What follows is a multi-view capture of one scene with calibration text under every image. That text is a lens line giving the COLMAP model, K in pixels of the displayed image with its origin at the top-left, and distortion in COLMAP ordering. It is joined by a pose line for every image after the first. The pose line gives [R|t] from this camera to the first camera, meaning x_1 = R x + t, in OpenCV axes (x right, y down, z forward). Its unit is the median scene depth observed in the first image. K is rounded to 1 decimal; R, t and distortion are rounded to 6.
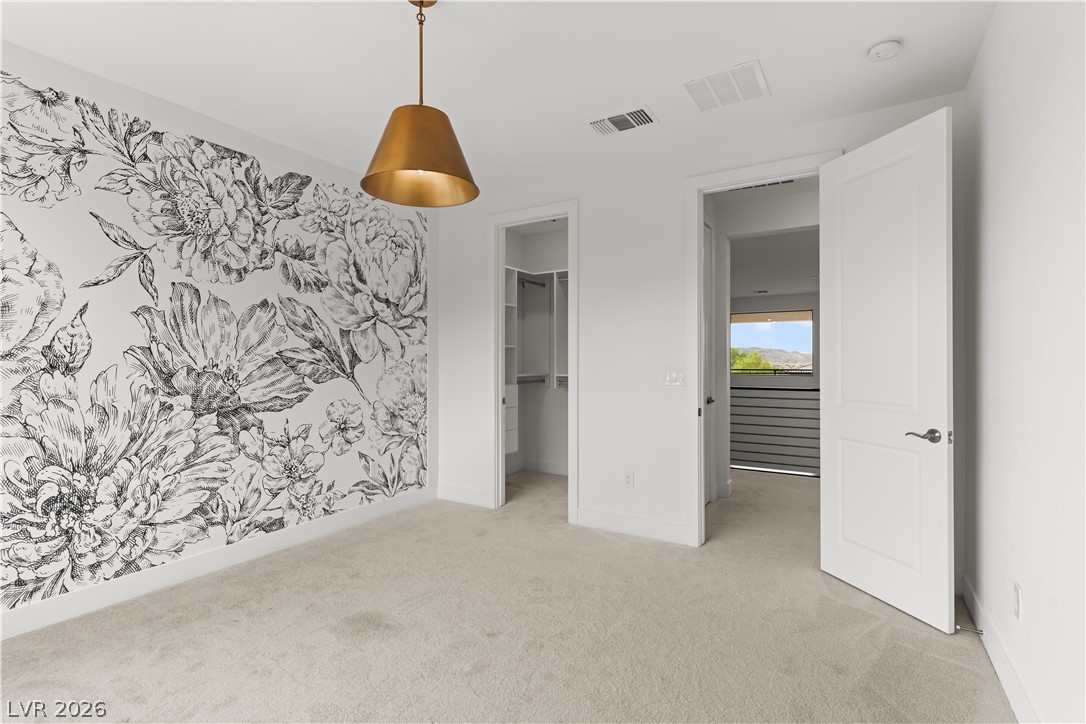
lens RADIAL K [[519.1, 0, 544.9], [0, 519.1, 363.1], [0, 0, 1]] dist [-0.000276, 0.000250]
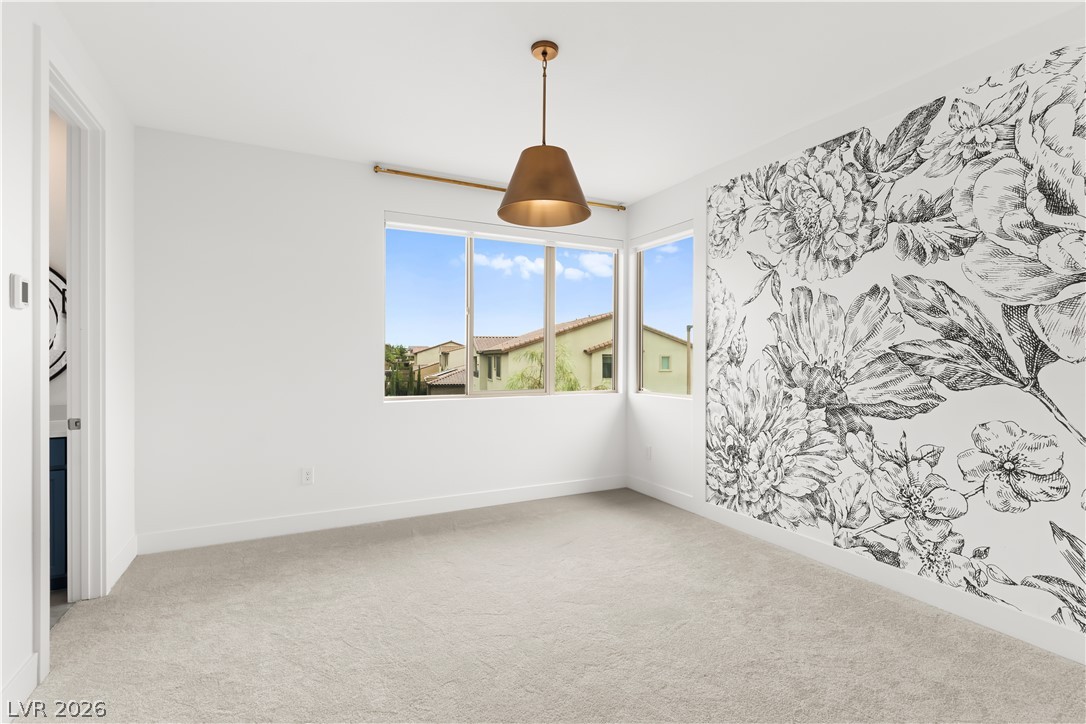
lens RADIAL K [[519.1, 0, 543.5], [0, 519.1, 360.9], [0, 0, 1]] dist [-0.000276, 0.000250]
pose [[-0.540296, 0.008365, -0.841433, 0.497637], [-0.004717, 0.999905, 0.012969, -0.007108], [0.841462, 0.010977, -0.540205, 1.052747]]
